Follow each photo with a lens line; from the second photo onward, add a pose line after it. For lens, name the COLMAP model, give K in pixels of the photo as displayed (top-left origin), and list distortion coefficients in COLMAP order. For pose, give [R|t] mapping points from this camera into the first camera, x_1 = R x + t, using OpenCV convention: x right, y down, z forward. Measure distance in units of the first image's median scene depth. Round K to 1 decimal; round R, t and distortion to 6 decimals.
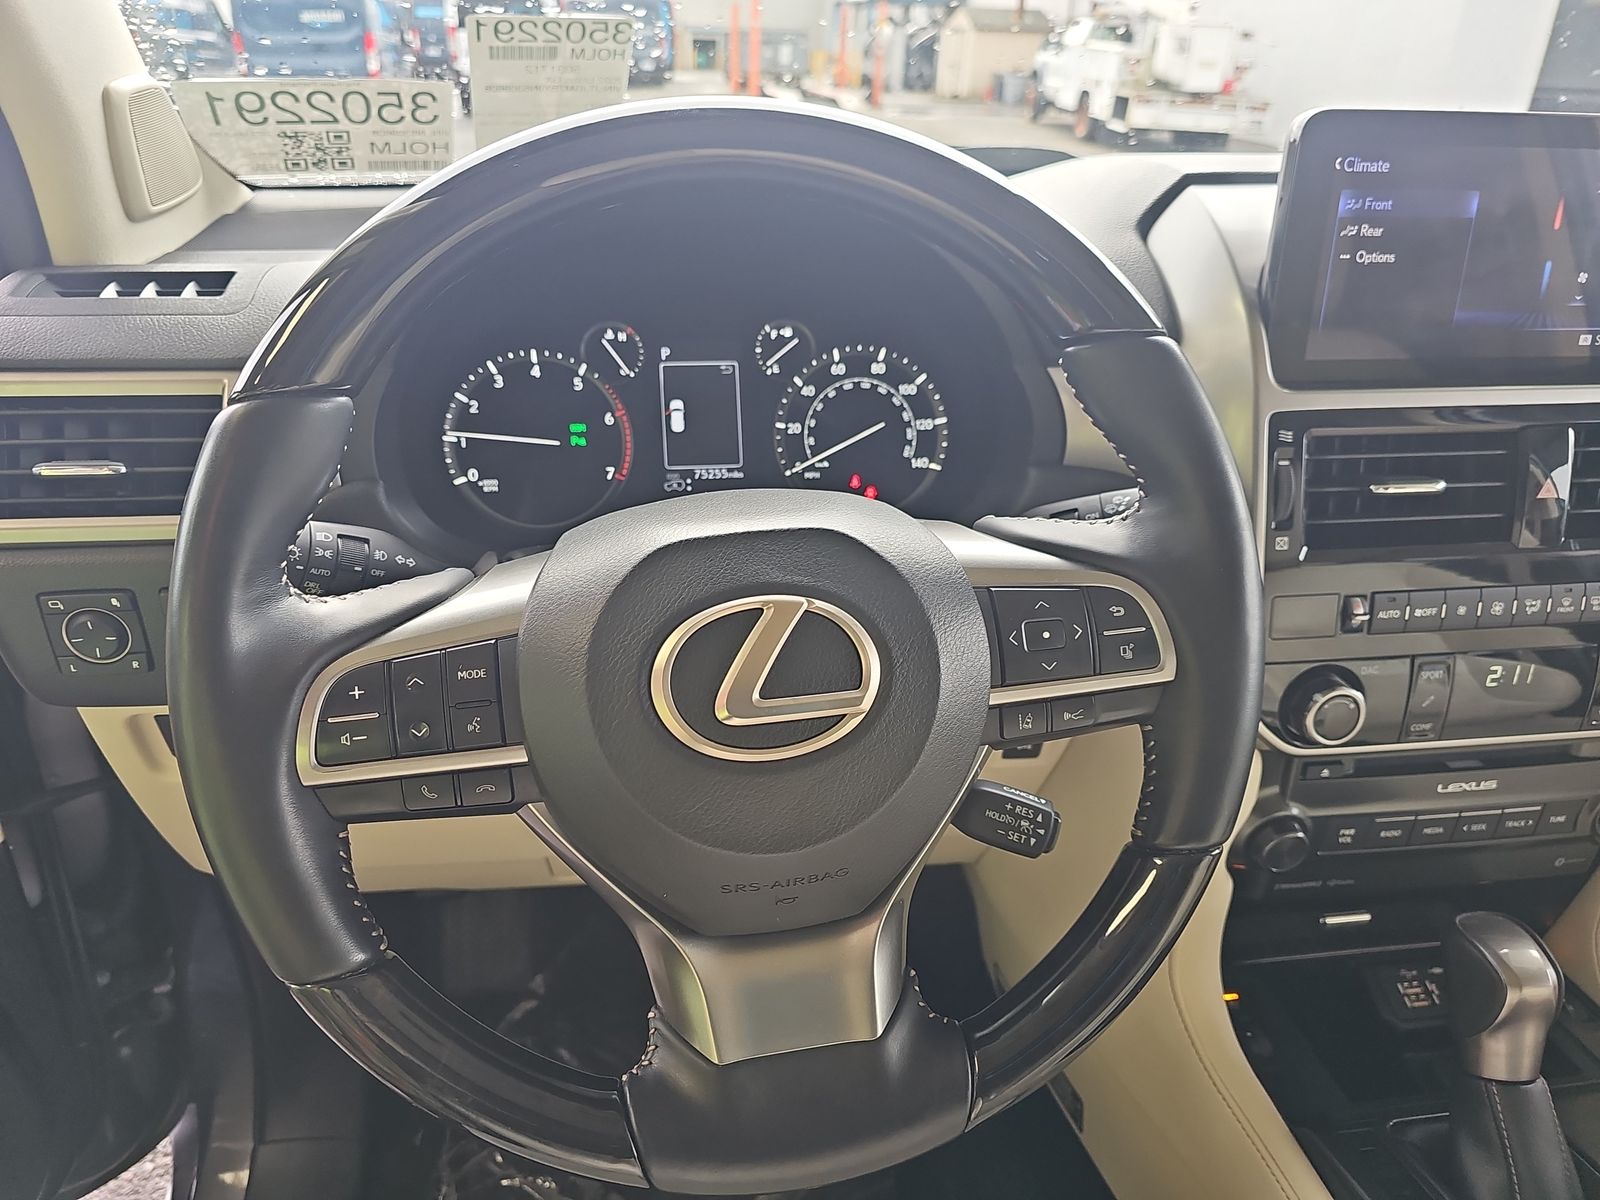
lens RADIAL K [[1079.8, 0, 806.0], [0, 1079.8, 599.1], [0, 0, 1]] dist [0.069901, -0.082588]
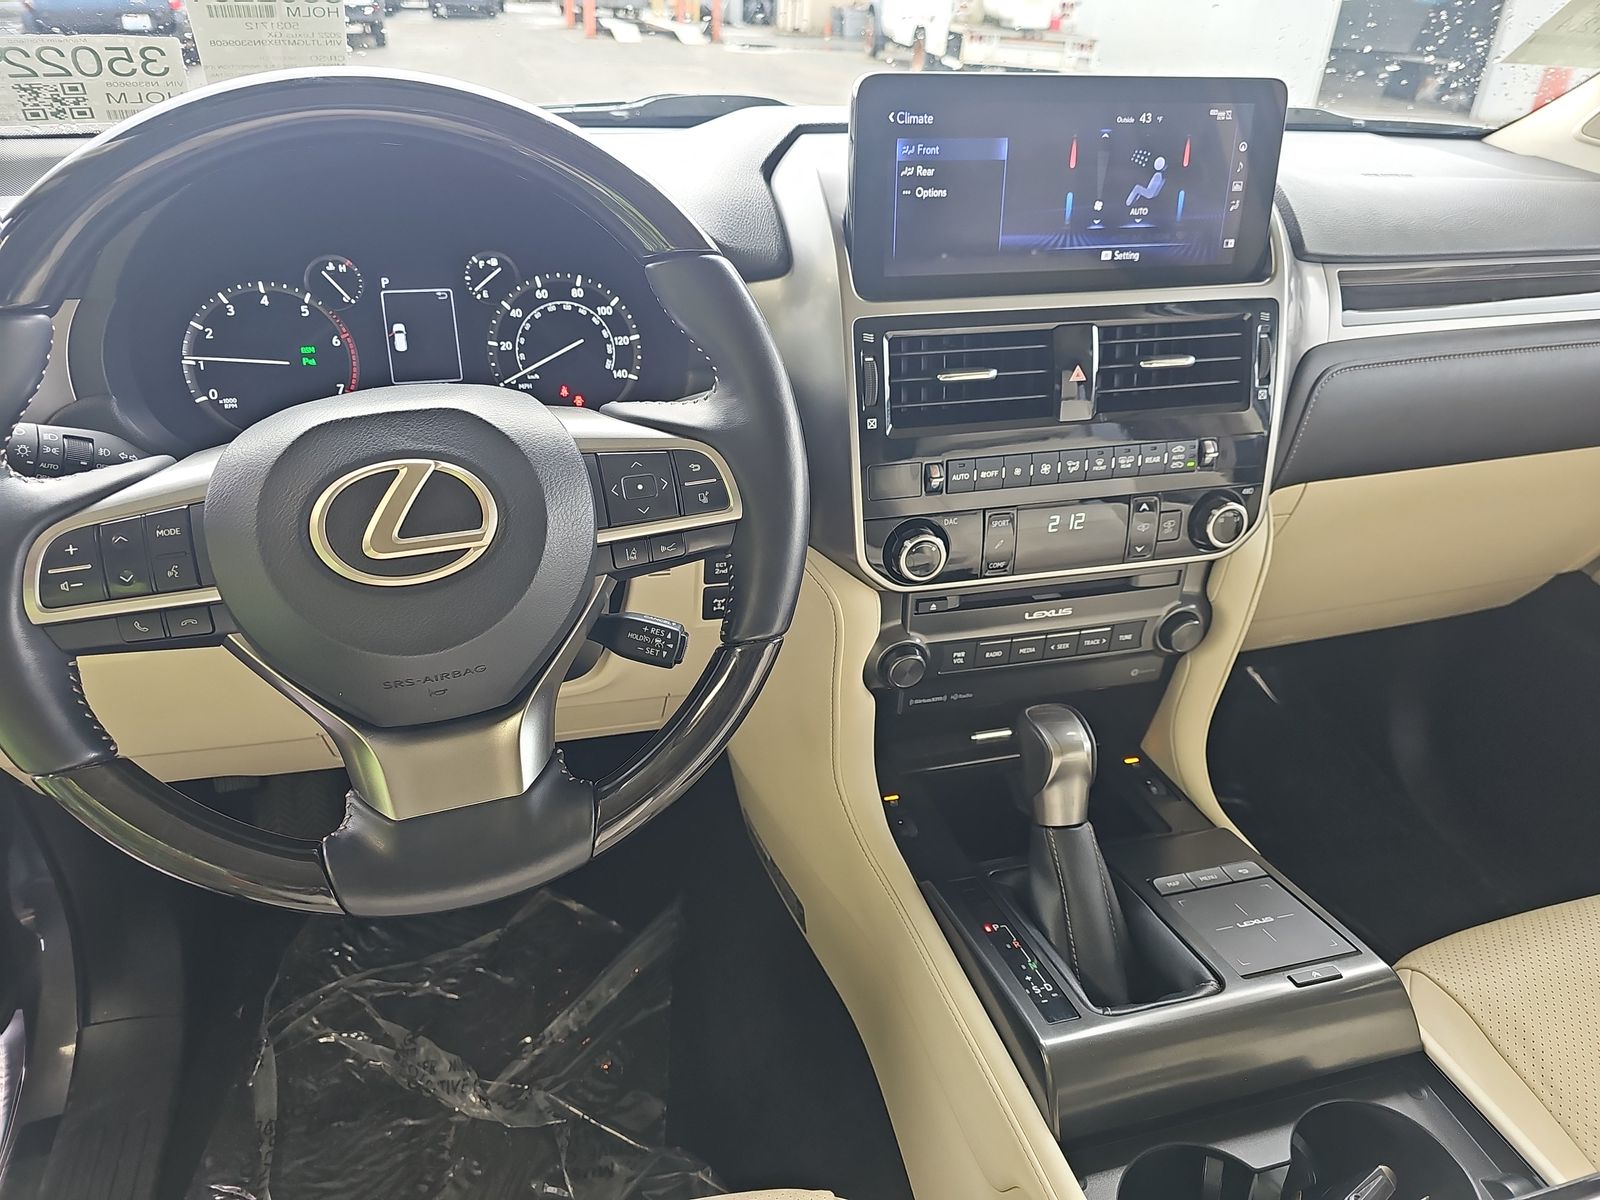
lens RADIAL K [[1075.3, 0, 800.0], [0, 1075.3, 600.0], [0, 0, 1]] dist [0.044592, -0.034228]
pose [[0.992723, -0.053793, 0.107739, 0.169004], [0.048087, 0.997334, 0.054879, 0.067720], [-0.110404, -0.049298, 0.992663, -0.206289]]
